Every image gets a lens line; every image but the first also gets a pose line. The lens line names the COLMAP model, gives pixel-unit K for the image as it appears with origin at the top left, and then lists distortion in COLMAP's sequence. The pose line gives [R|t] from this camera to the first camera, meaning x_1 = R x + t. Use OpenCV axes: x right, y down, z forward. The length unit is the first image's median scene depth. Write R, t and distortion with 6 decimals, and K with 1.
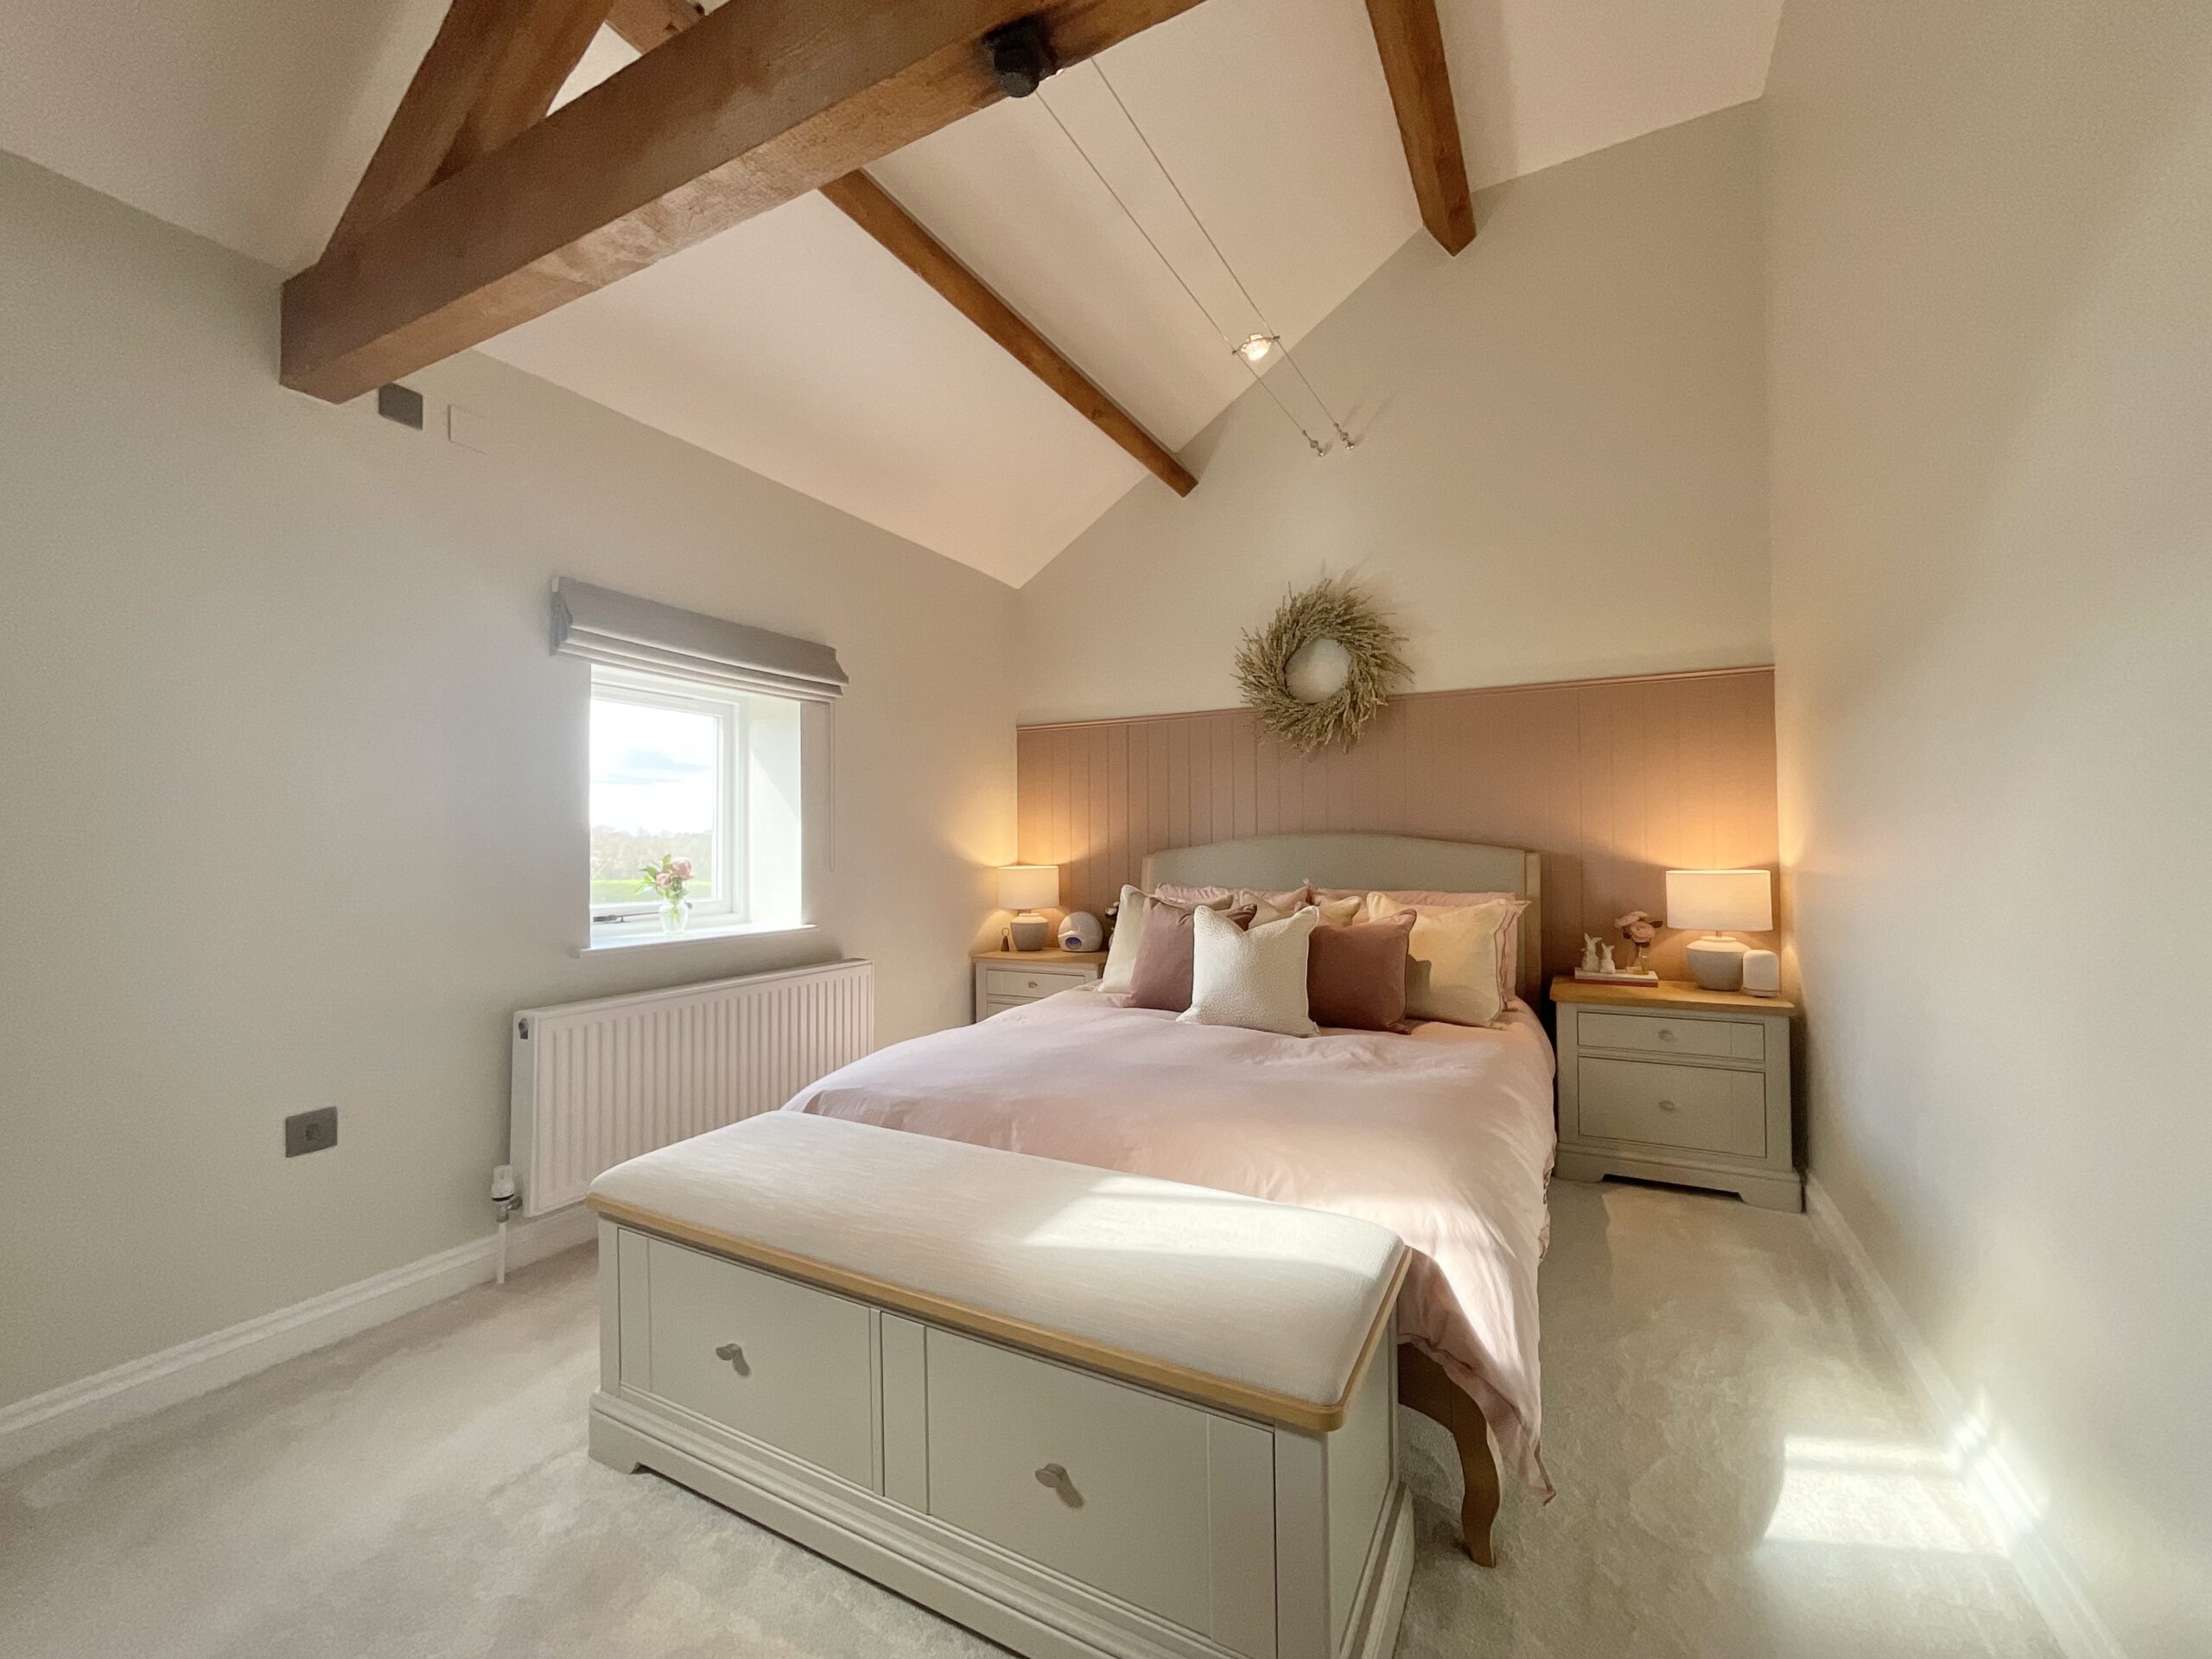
lens RADIAL K [[900.7, 0, 1102.1], [0, 900.7, 830.7], [0, 0, 1]] dist [0.001753, 0.001290]
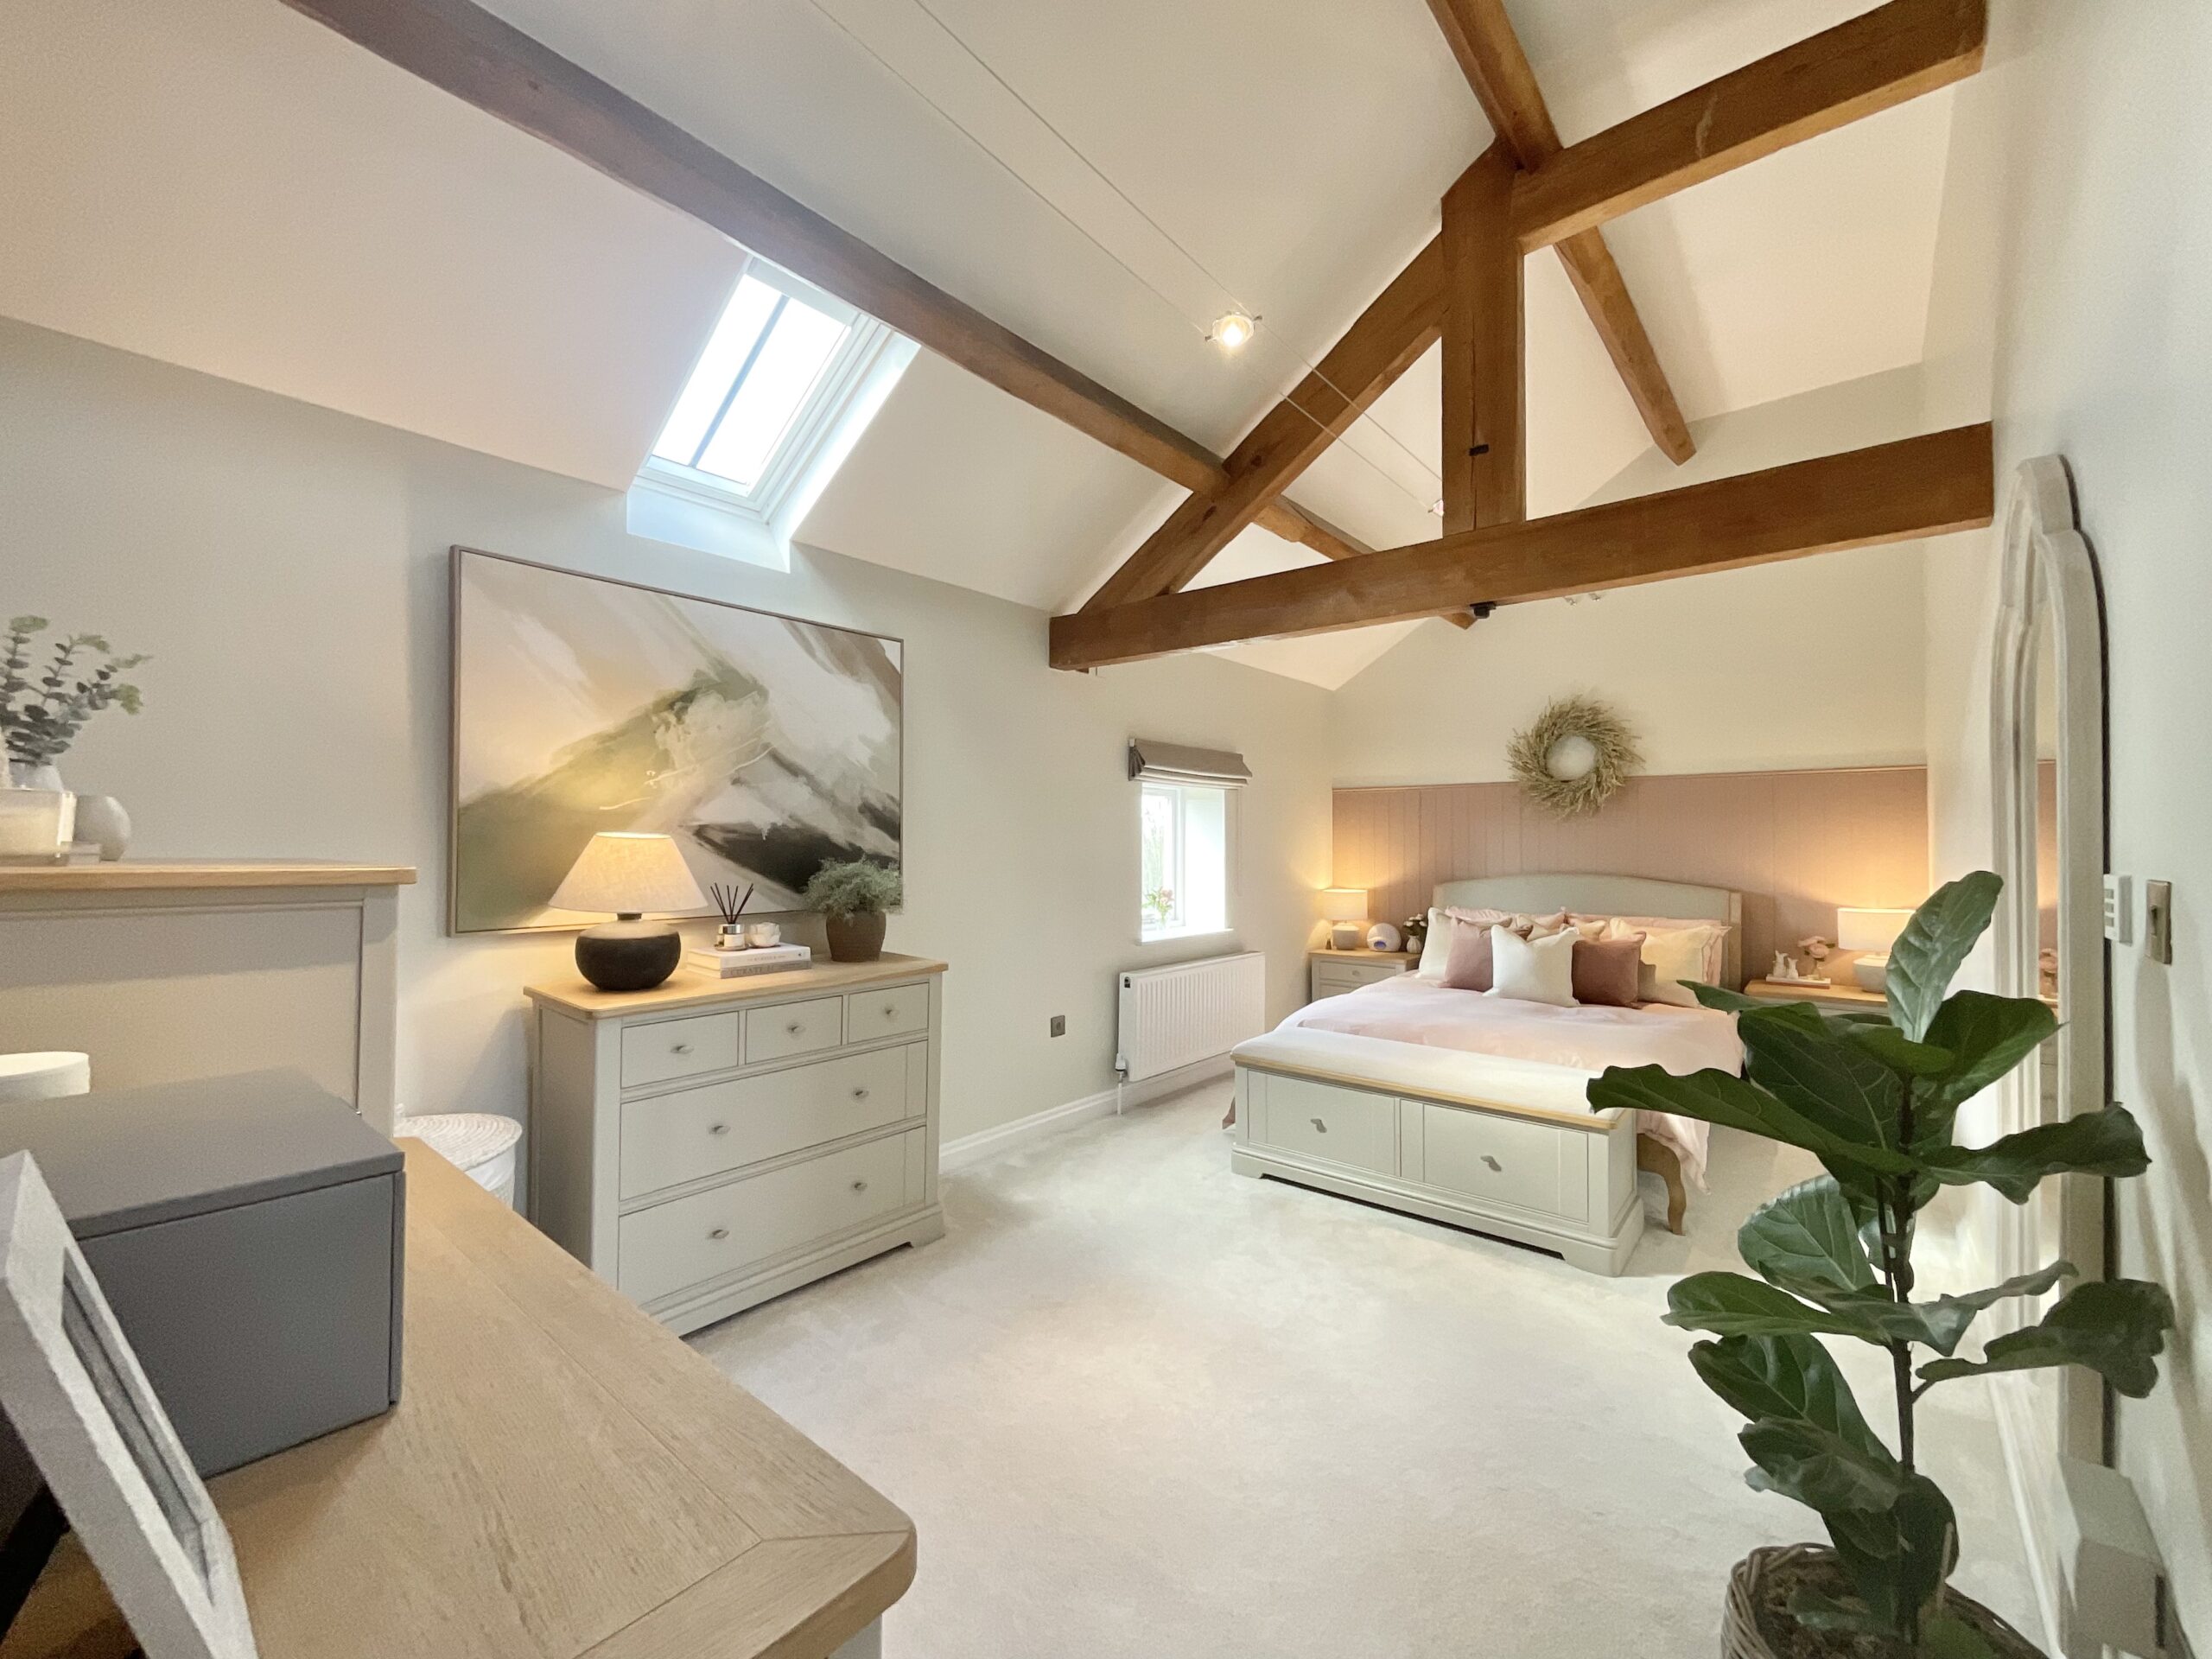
lens RADIAL K [[900.7, 0, 1113.4], [0, 900.7, 833.0], [0, 0, 1]] dist [0.001753, 0.001290]
pose [[0.980670, 0.006400, -0.195563, -0.219387], [-0.005631, 0.999974, 0.004487, -0.073842], [0.195587, -0.003299, 0.980681, -0.619239]]
